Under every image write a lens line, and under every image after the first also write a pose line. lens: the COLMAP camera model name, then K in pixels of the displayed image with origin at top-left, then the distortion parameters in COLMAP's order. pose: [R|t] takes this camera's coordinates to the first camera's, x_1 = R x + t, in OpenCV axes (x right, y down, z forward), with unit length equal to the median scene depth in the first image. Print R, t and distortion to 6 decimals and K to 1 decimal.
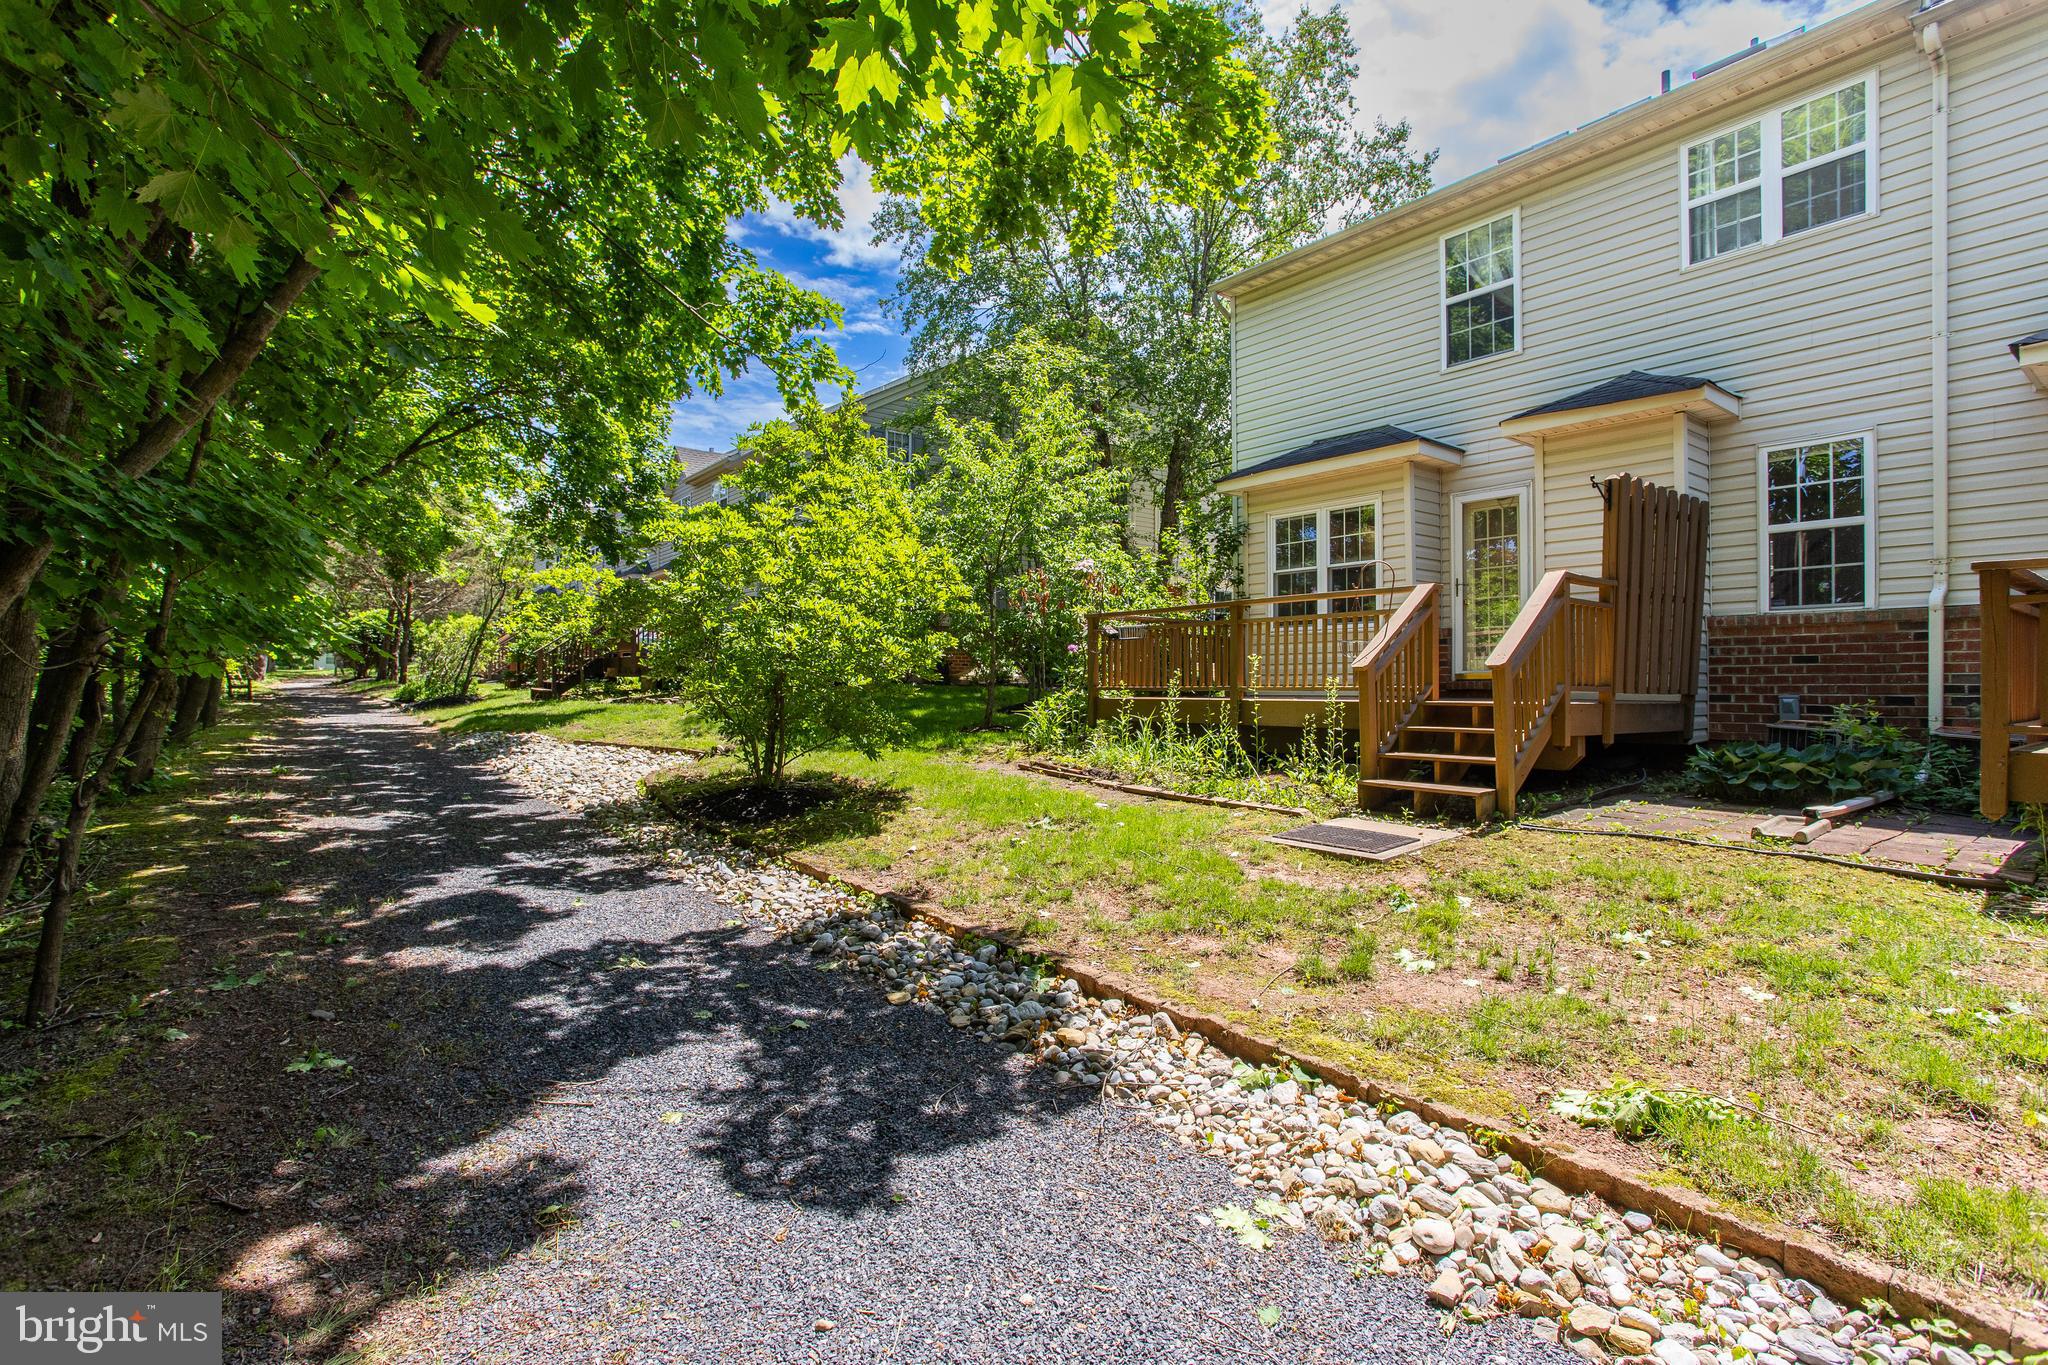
lens RADIAL K [[992.3, 0, 1018.9], [0, 992.3, 677.0], [0, 0, 1]] dist [-0.055760, 0.029109]
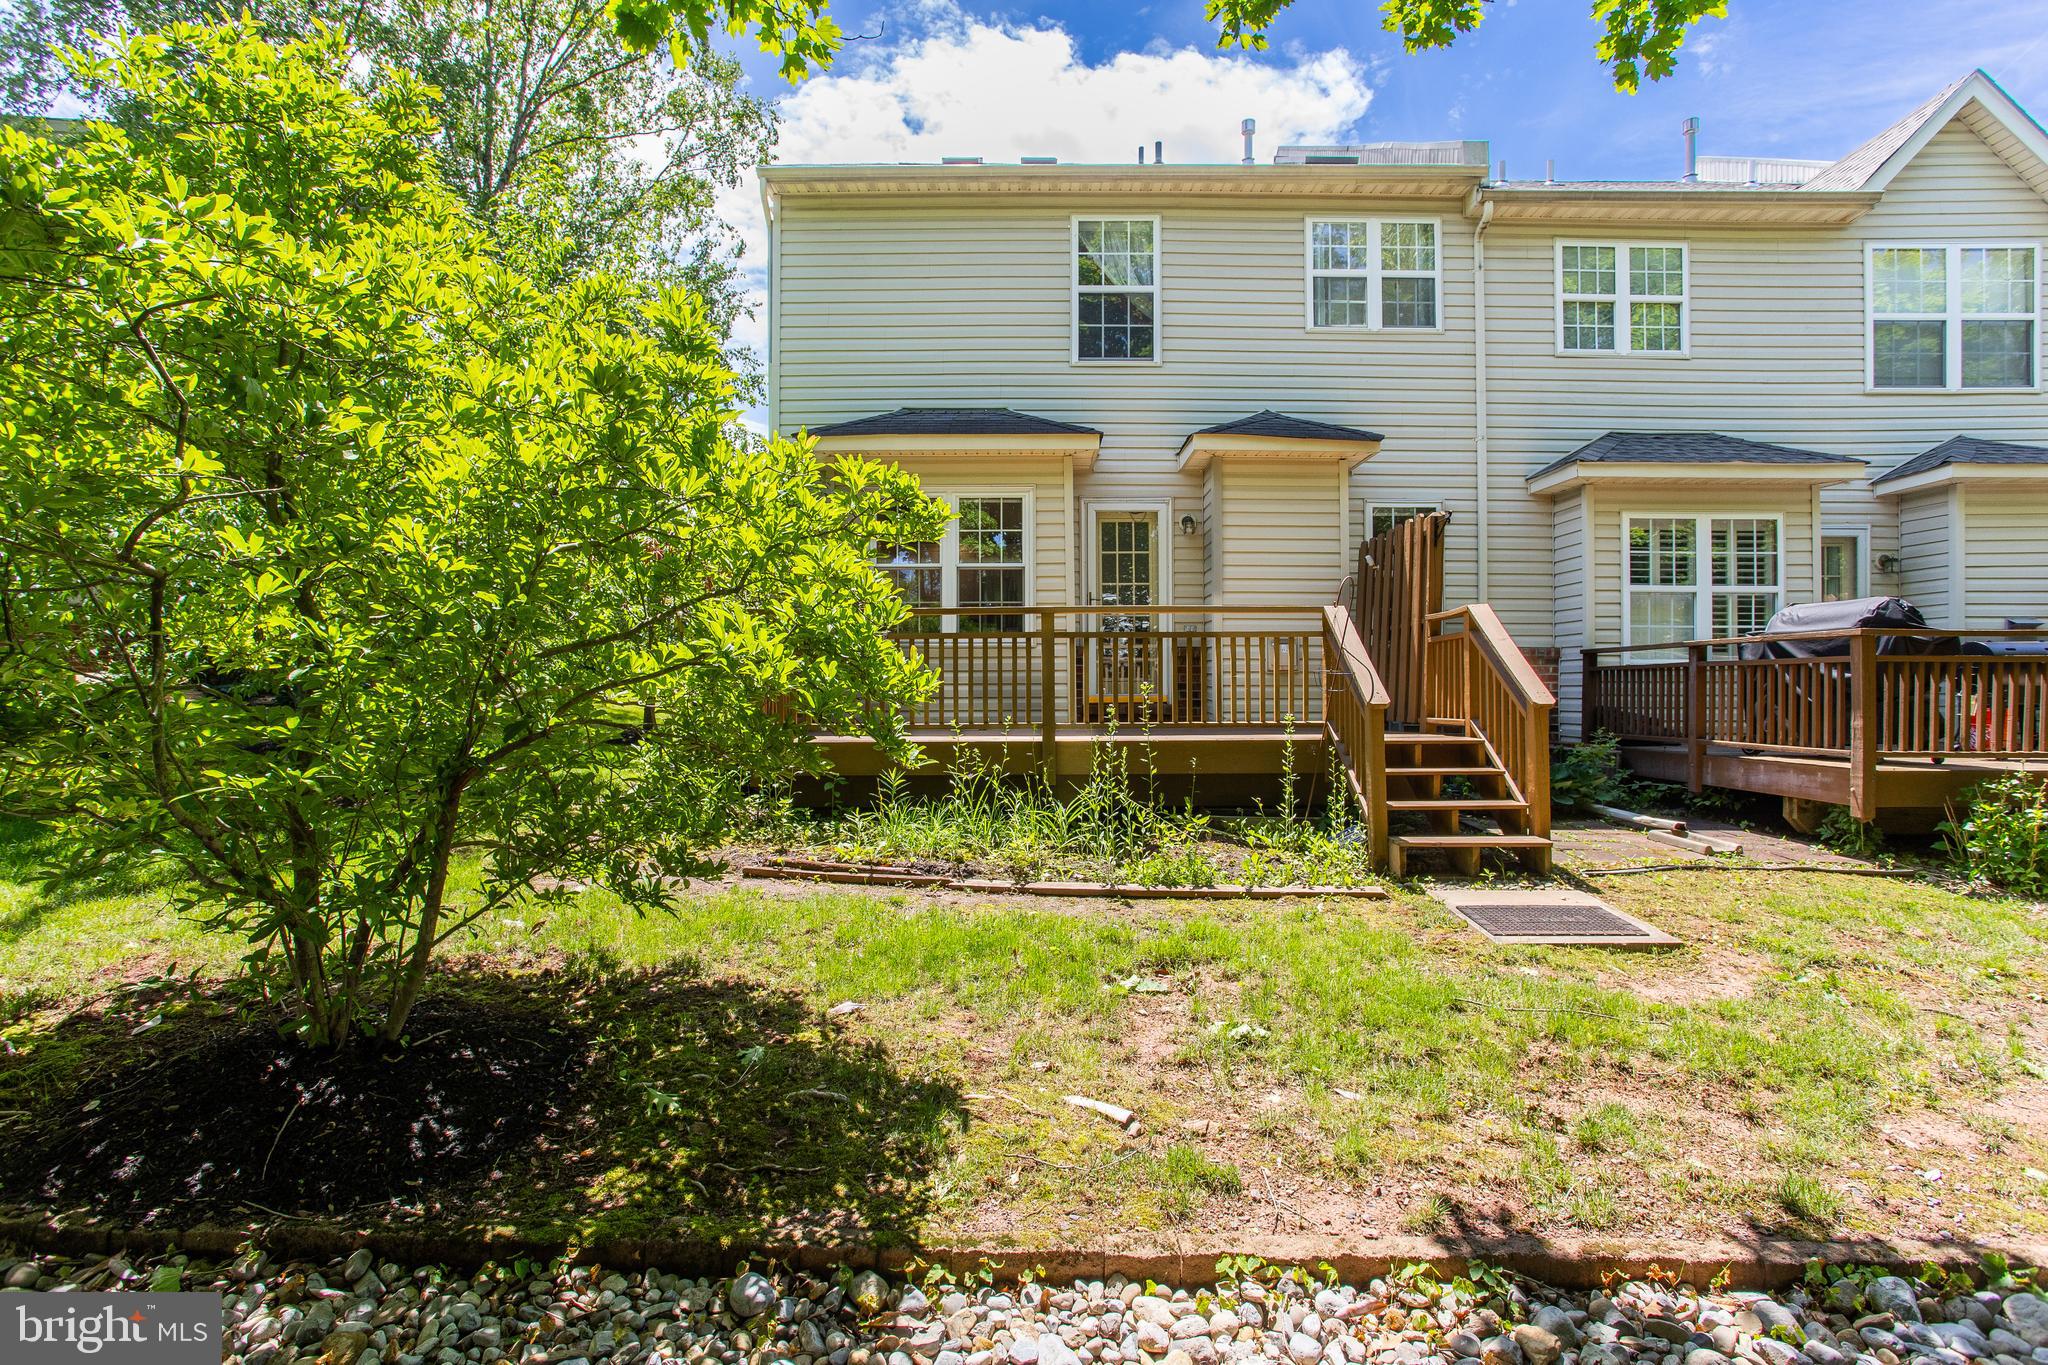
lens RADIAL K [[992.3, 0, 1018.9], [0, 992.3, 677.0], [0, 0, 1]] dist [-0.055760, 0.029109]
pose [[0.605452, 0.006063, 0.795859, -0.410946], [-0.002938, 0.999981, -0.005383, -0.022200], [-0.795876, 0.000921, 0.605459, 0.617040]]
